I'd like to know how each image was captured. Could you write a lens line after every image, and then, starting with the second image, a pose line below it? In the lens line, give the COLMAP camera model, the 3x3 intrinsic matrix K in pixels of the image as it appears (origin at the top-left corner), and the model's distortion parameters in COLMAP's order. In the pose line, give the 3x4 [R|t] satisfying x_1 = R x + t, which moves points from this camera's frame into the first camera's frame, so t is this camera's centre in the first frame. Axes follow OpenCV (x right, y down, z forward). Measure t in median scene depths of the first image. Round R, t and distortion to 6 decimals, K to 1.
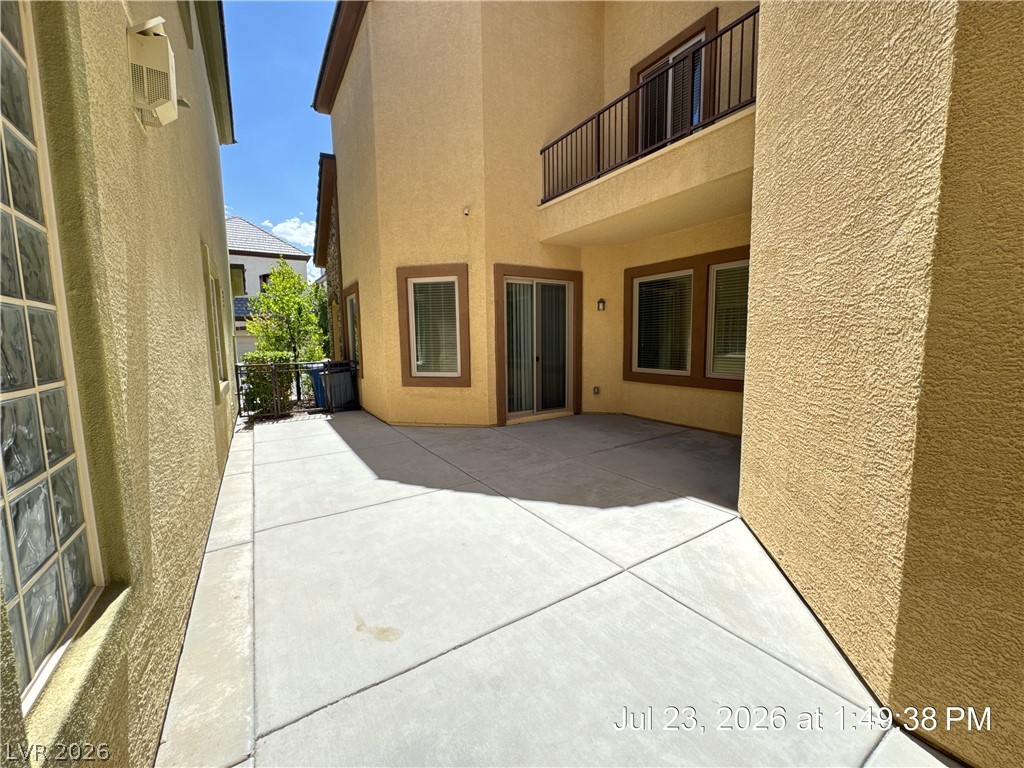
lens RADIAL K [[409.7, 0, 513.0], [0, 409.7, 383.9], [0, 0, 1]] dist [-0.002926, 0.000073]
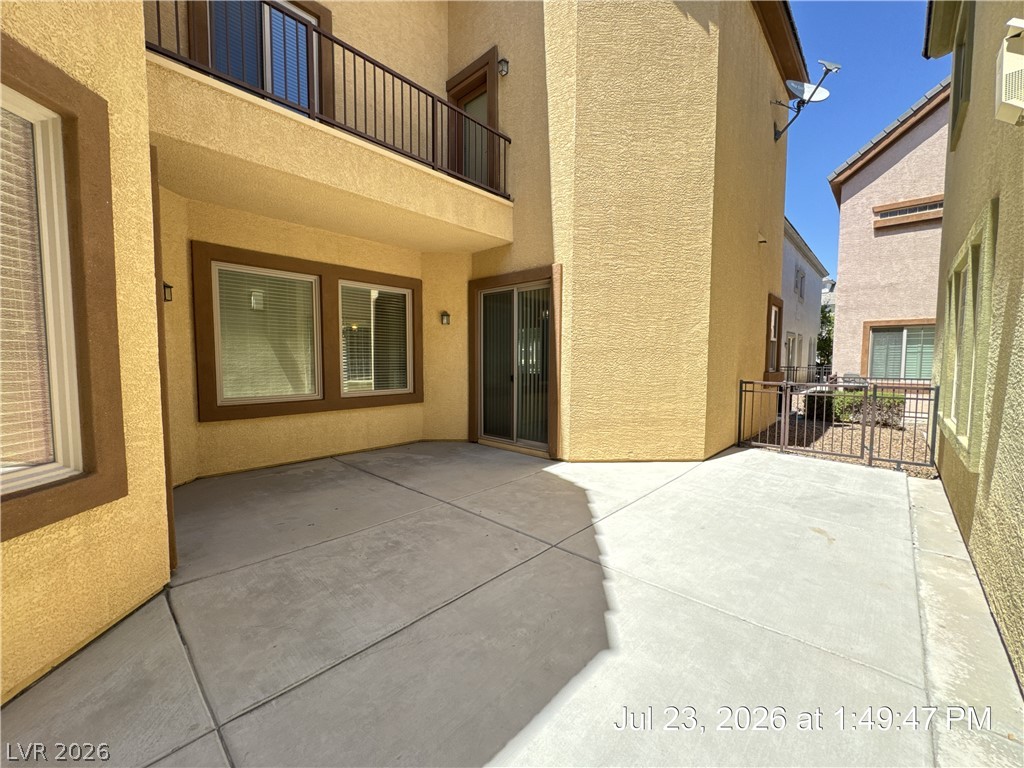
lens RADIAL K [[409.7, 0, 513.0], [0, 409.7, 383.9], [0, 0, 1]] dist [-0.002926, 0.000073]
pose [[-0.255155, -0.044374, 0.965881, -0.778538], [0.104761, 0.991797, 0.073239, -0.111021], [-0.961208, 0.119874, -0.248414, 1.259493]]
